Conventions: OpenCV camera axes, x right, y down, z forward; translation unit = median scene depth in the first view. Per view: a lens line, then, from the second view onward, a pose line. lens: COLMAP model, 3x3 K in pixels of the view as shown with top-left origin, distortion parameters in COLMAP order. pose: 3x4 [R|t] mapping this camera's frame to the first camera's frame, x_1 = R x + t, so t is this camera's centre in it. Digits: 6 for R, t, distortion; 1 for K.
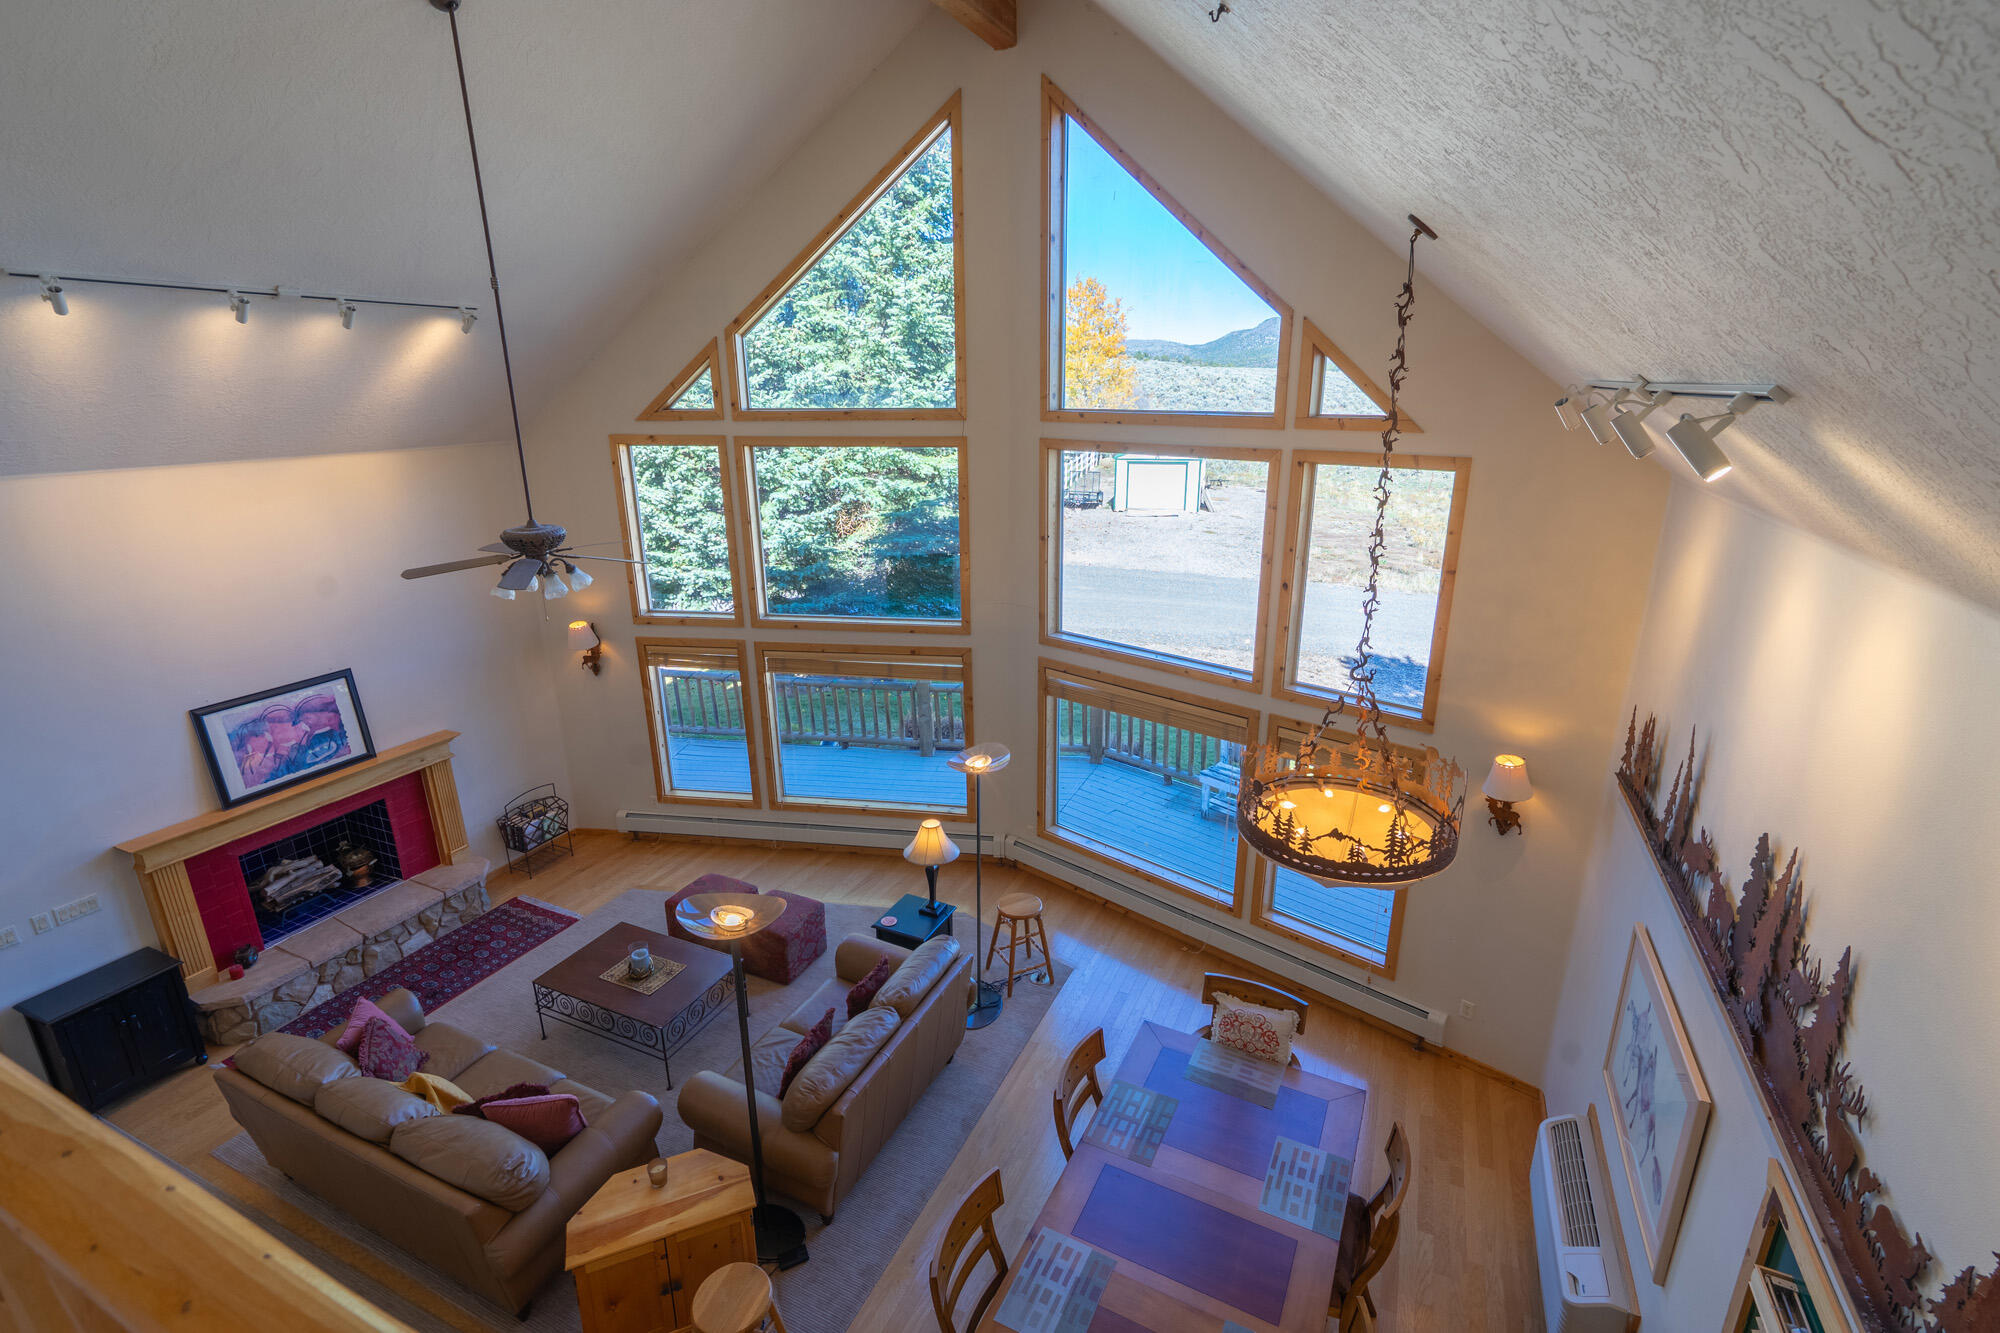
lens RADIAL K [[909.1, 0, 1008.8], [0, 909.1, 659.9], [0, 0, 1]] dist [-0.001740, 0.001350]
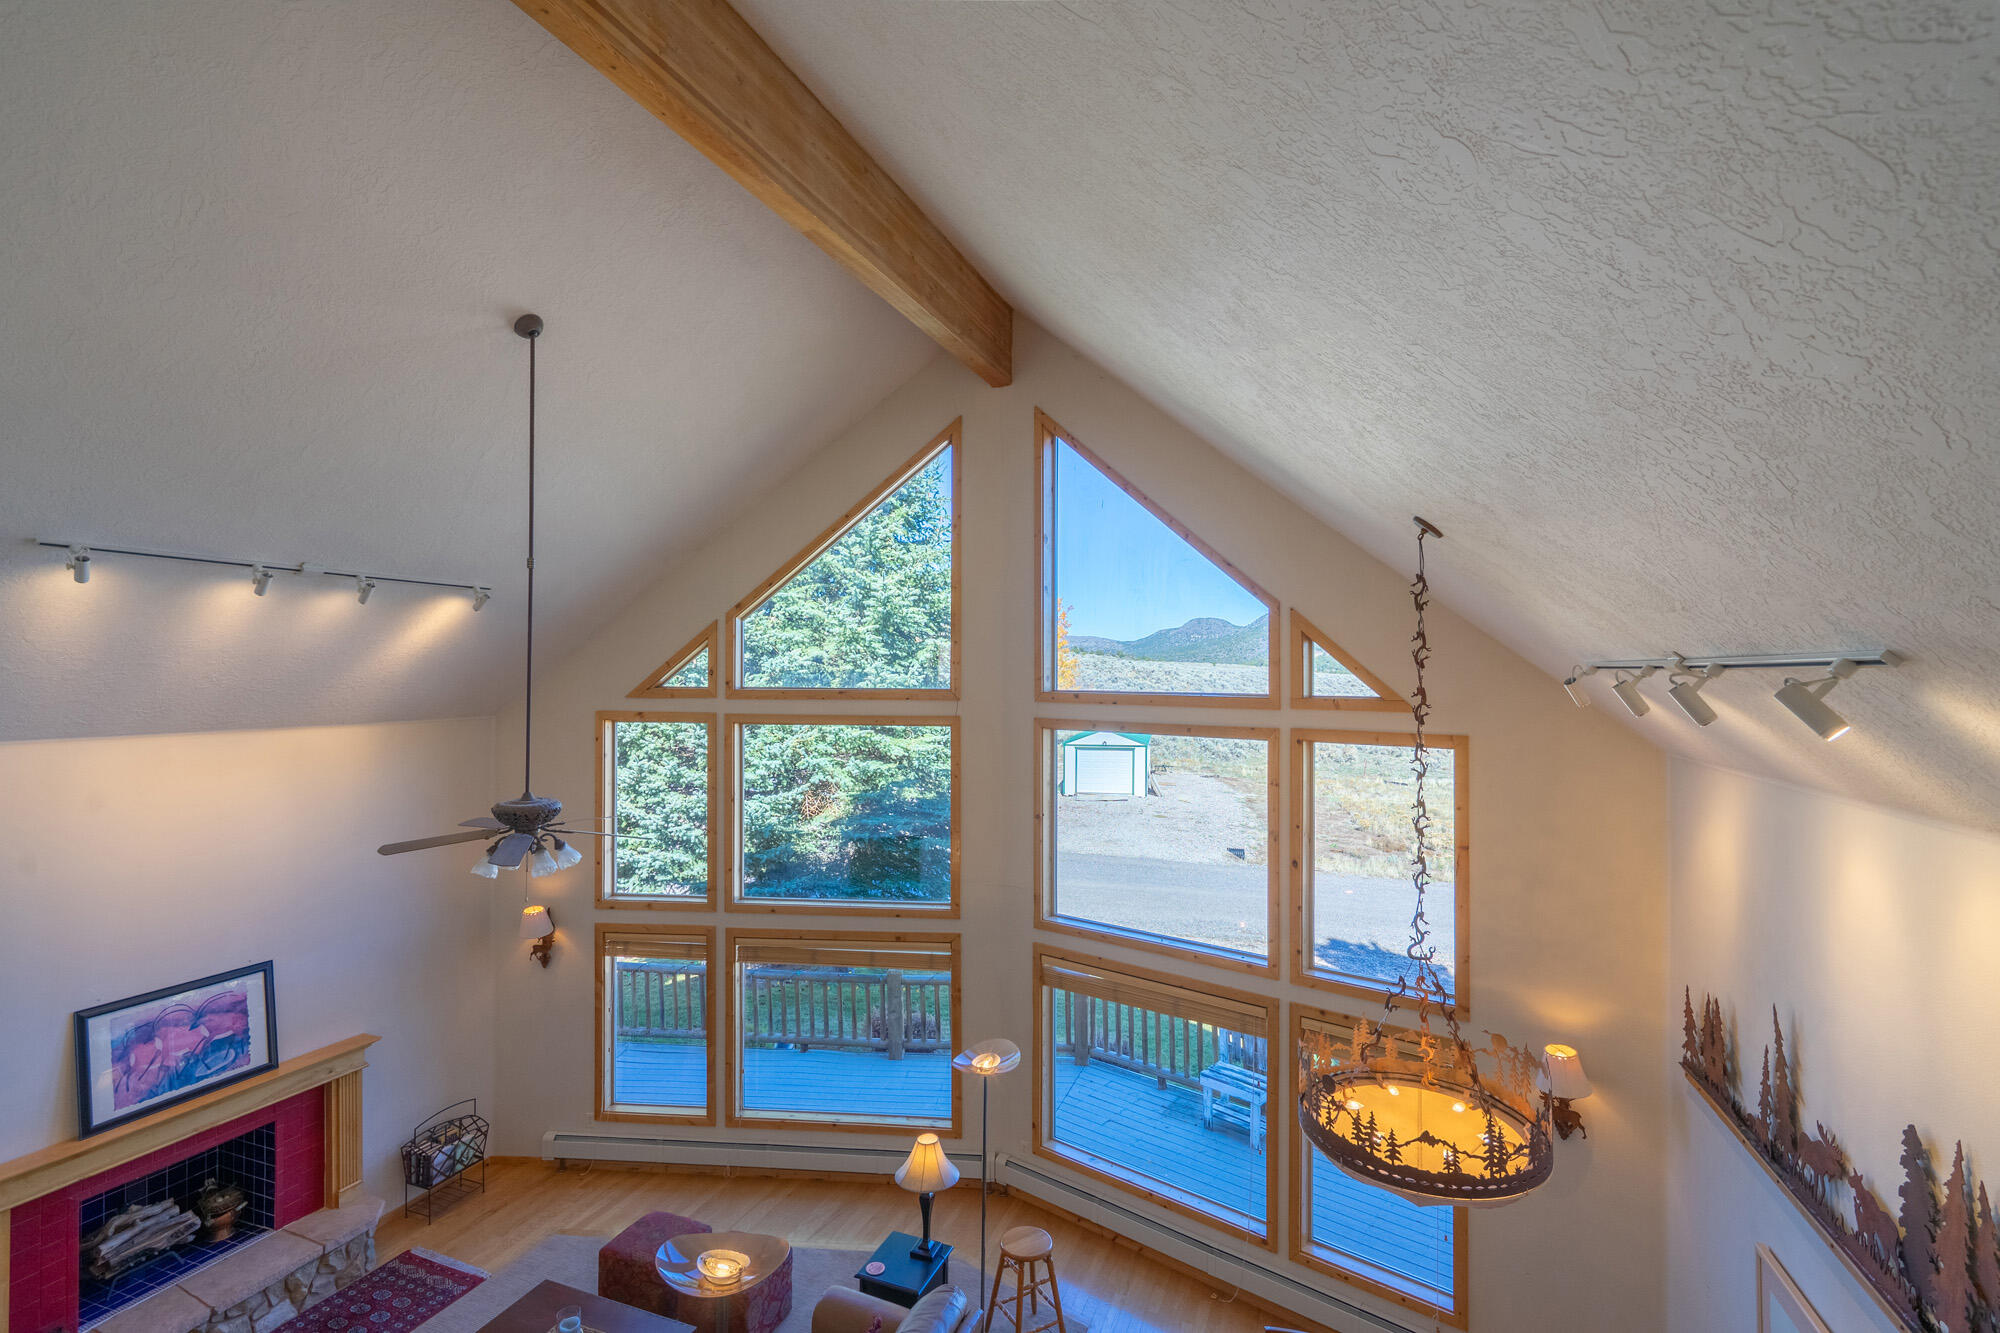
lens RADIAL K [[909.1, 0, 1007.0], [0, 909.1, 662.3], [0, 0, 1]] dist [-0.001740, 0.001350]
pose [[0.997945, 0.012109, 0.062924, -0.063544], [0.007591, 0.952730, -0.303724, 0.006741], [-0.063627, 0.303577, 0.950680, 0.014884]]
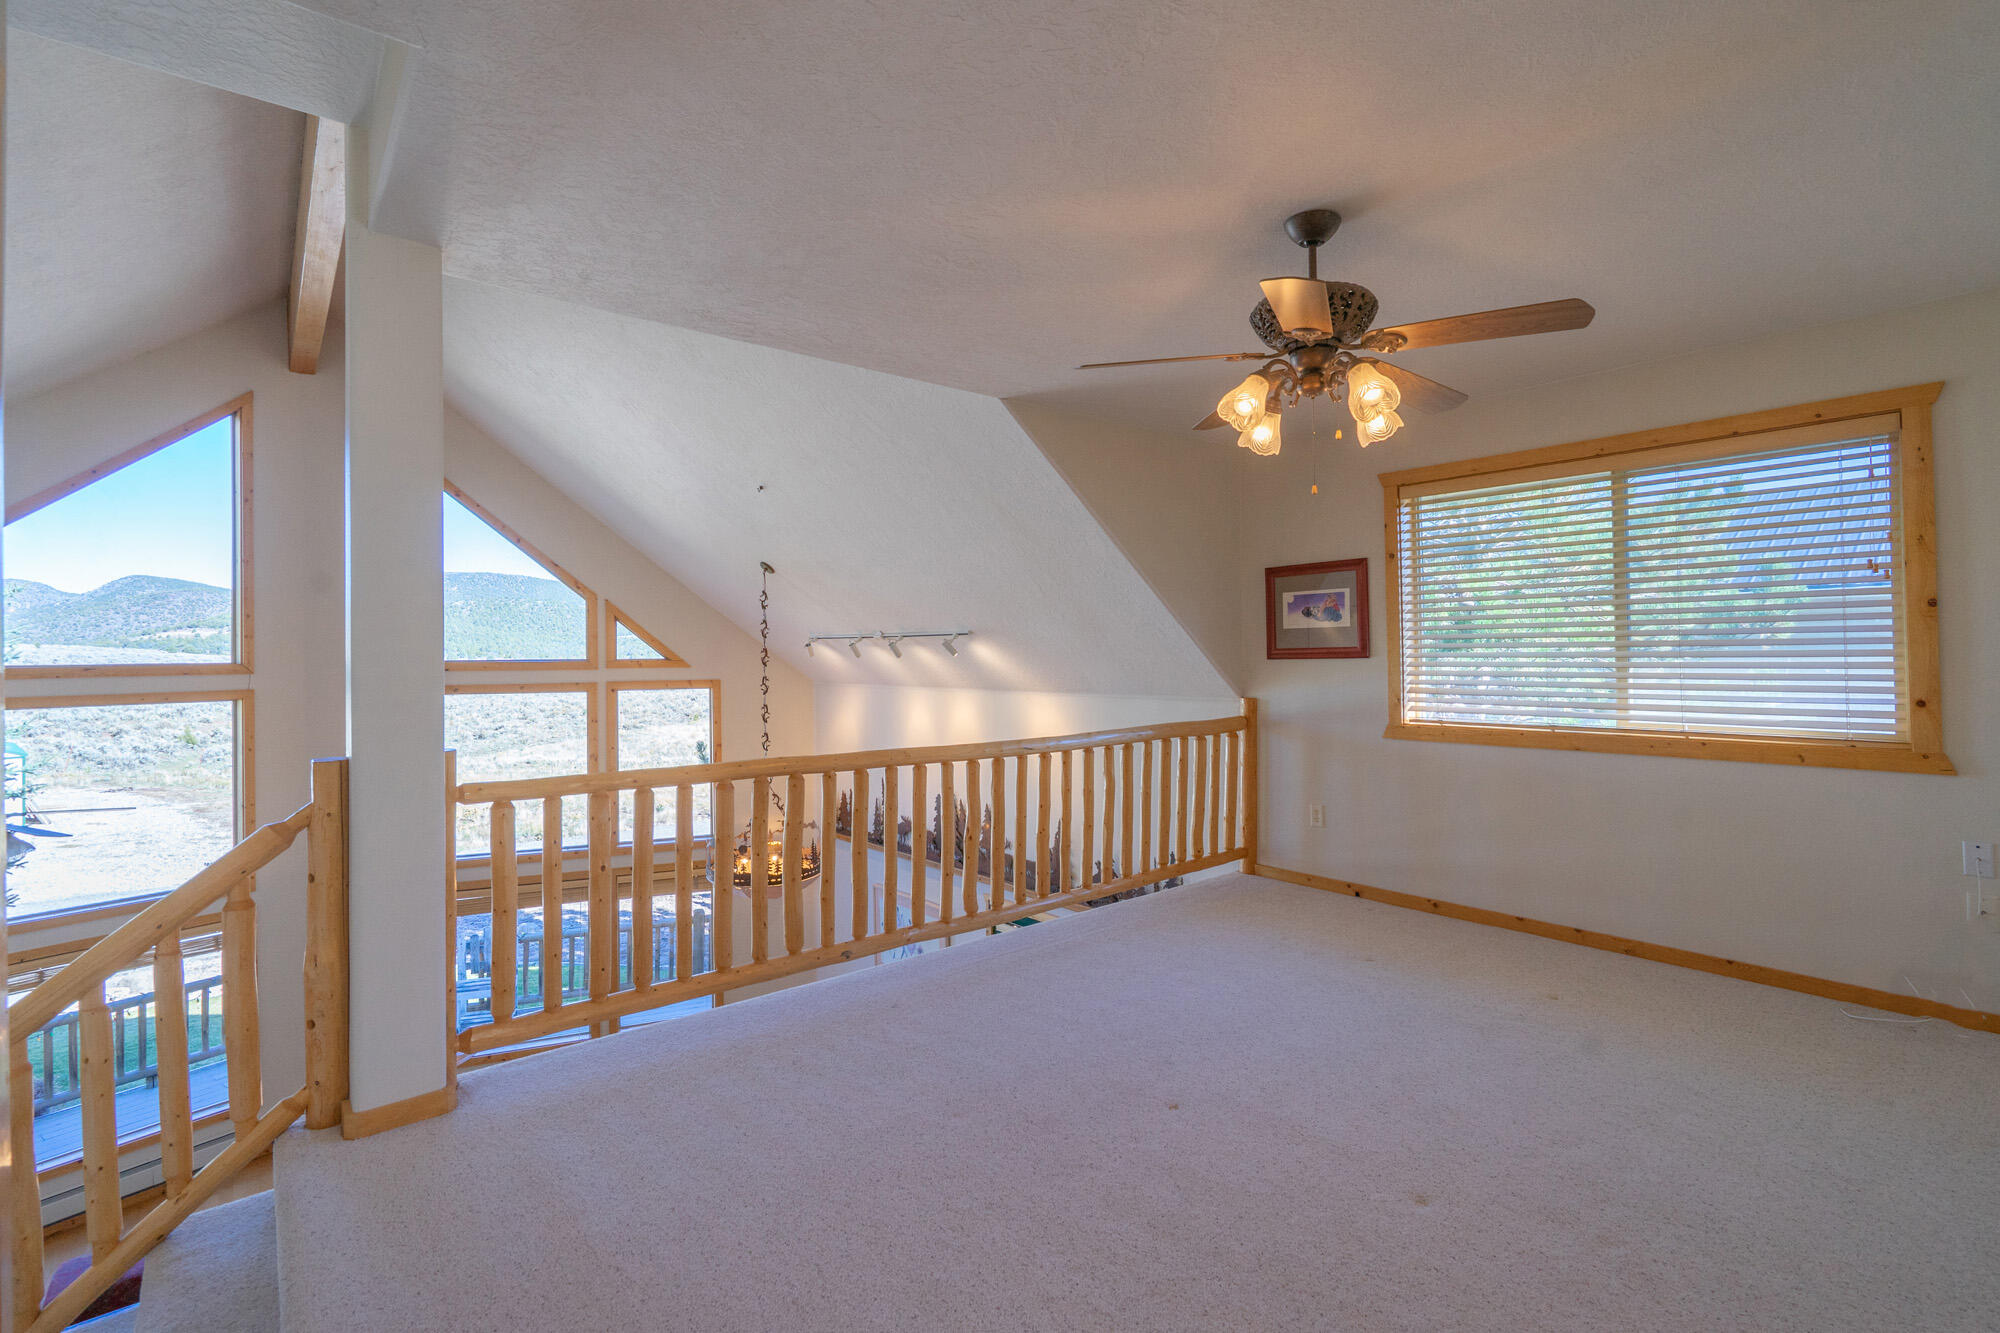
lens RADIAL K [[909.1, 0, 991.8], [0, 909.1, 645.1], [0, 0, 1]] dist [-0.001740, 0.001350]
pose [[0.439661, 0.006735, 0.898139, -0.654955], [0.269669, 0.952845, -0.139155, 0.080331], [-0.856725, 0.303381, 0.417112, -0.168447]]
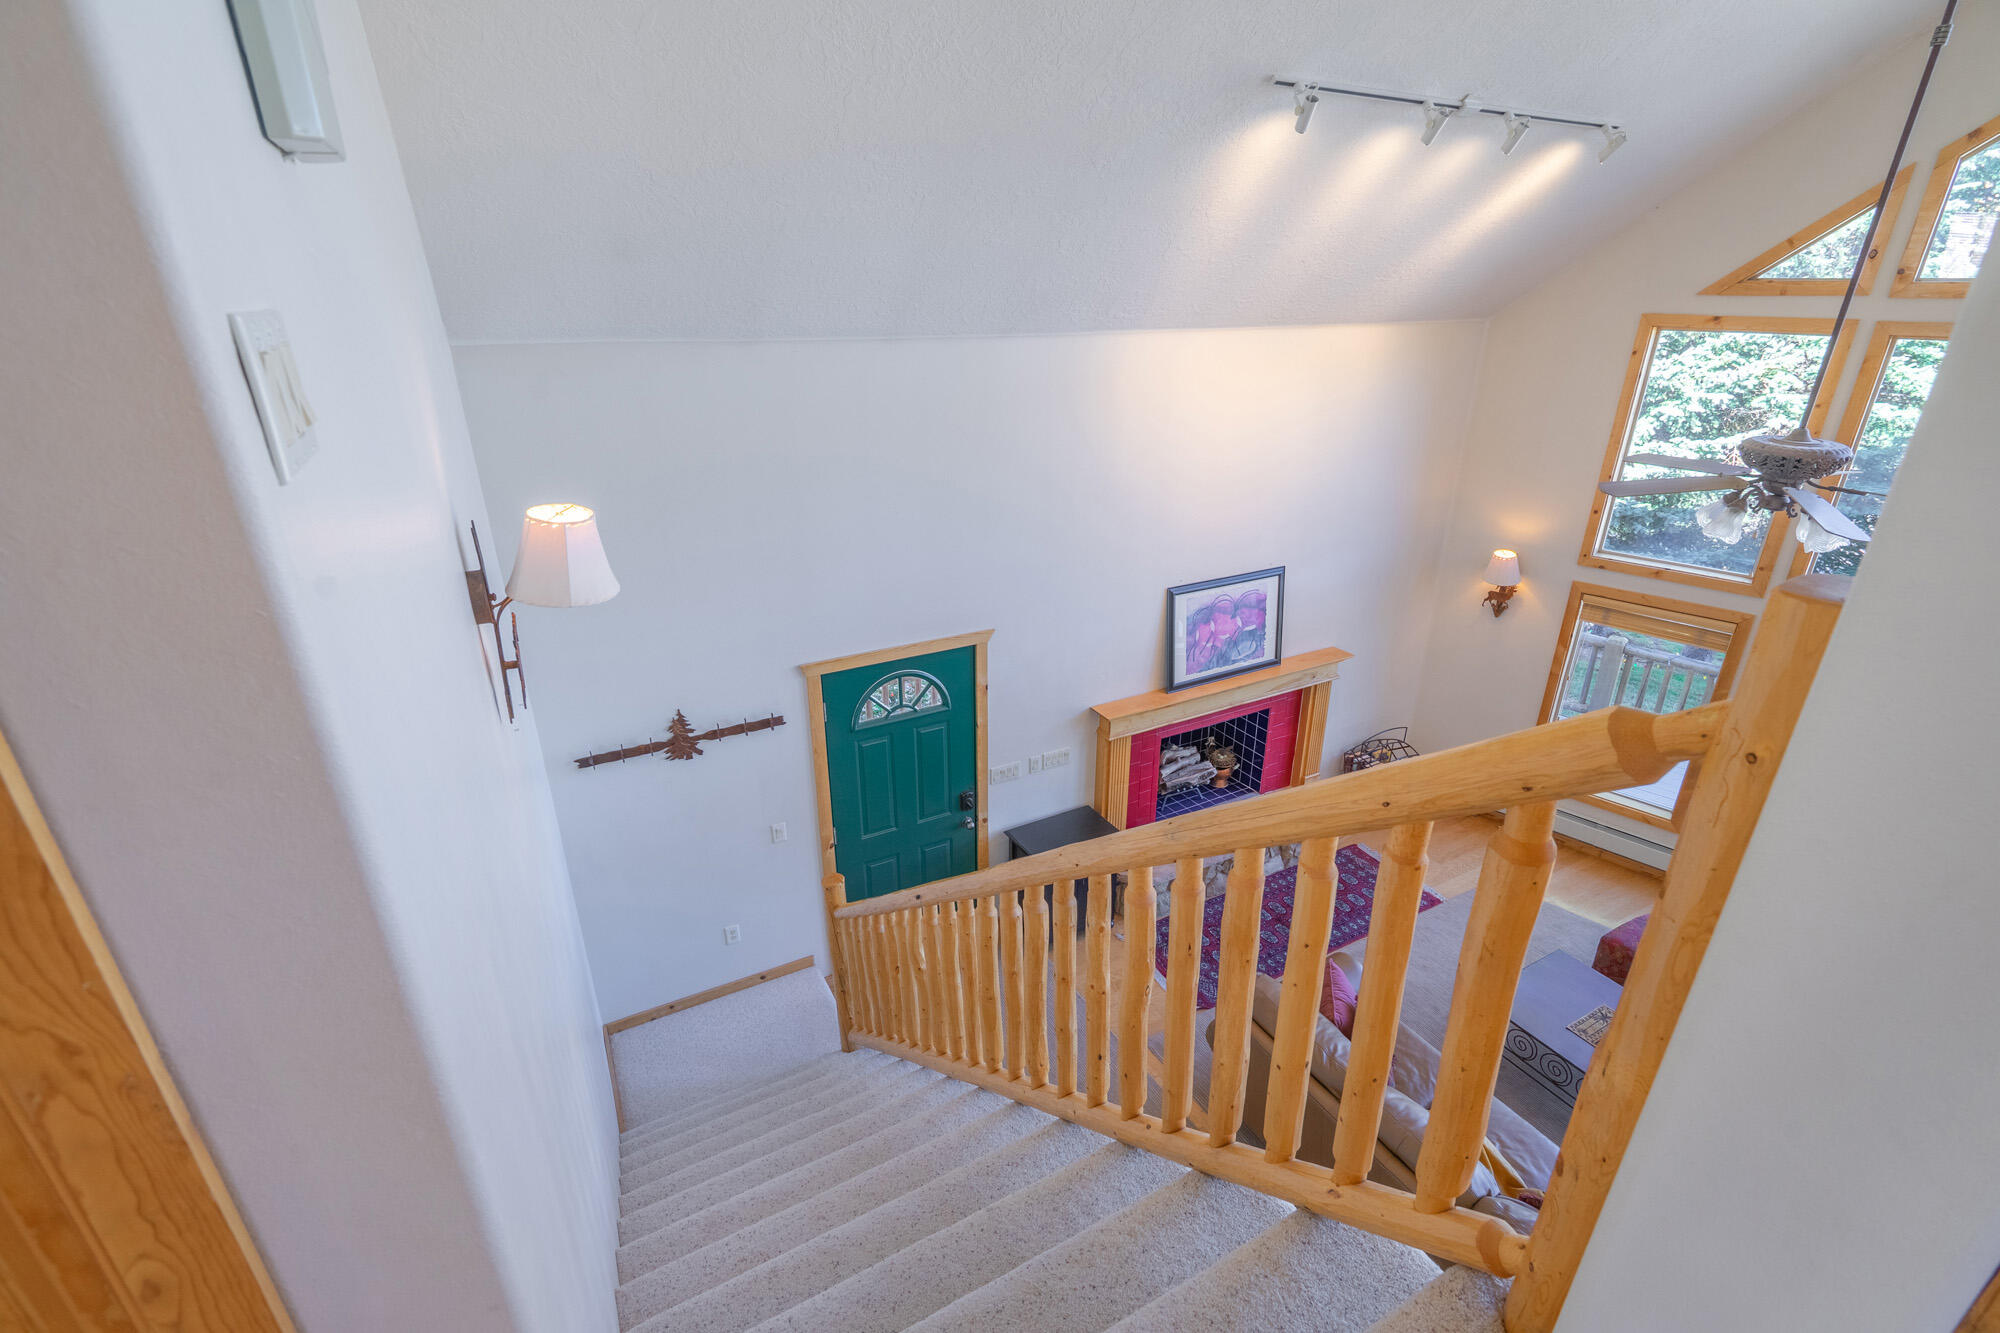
lens RADIAL K [[909.1, 0, 1003.8], [0, 909.1, 664.7], [0, 0, 1]] dist [-0.001740, 0.001350]
pose [[0.804792, 0.240204, -0.542781, -0.433884], [-0.180712, 0.970201, 0.161411, 0.008715], [0.565379, -0.031815, 0.824218, 0.083263]]
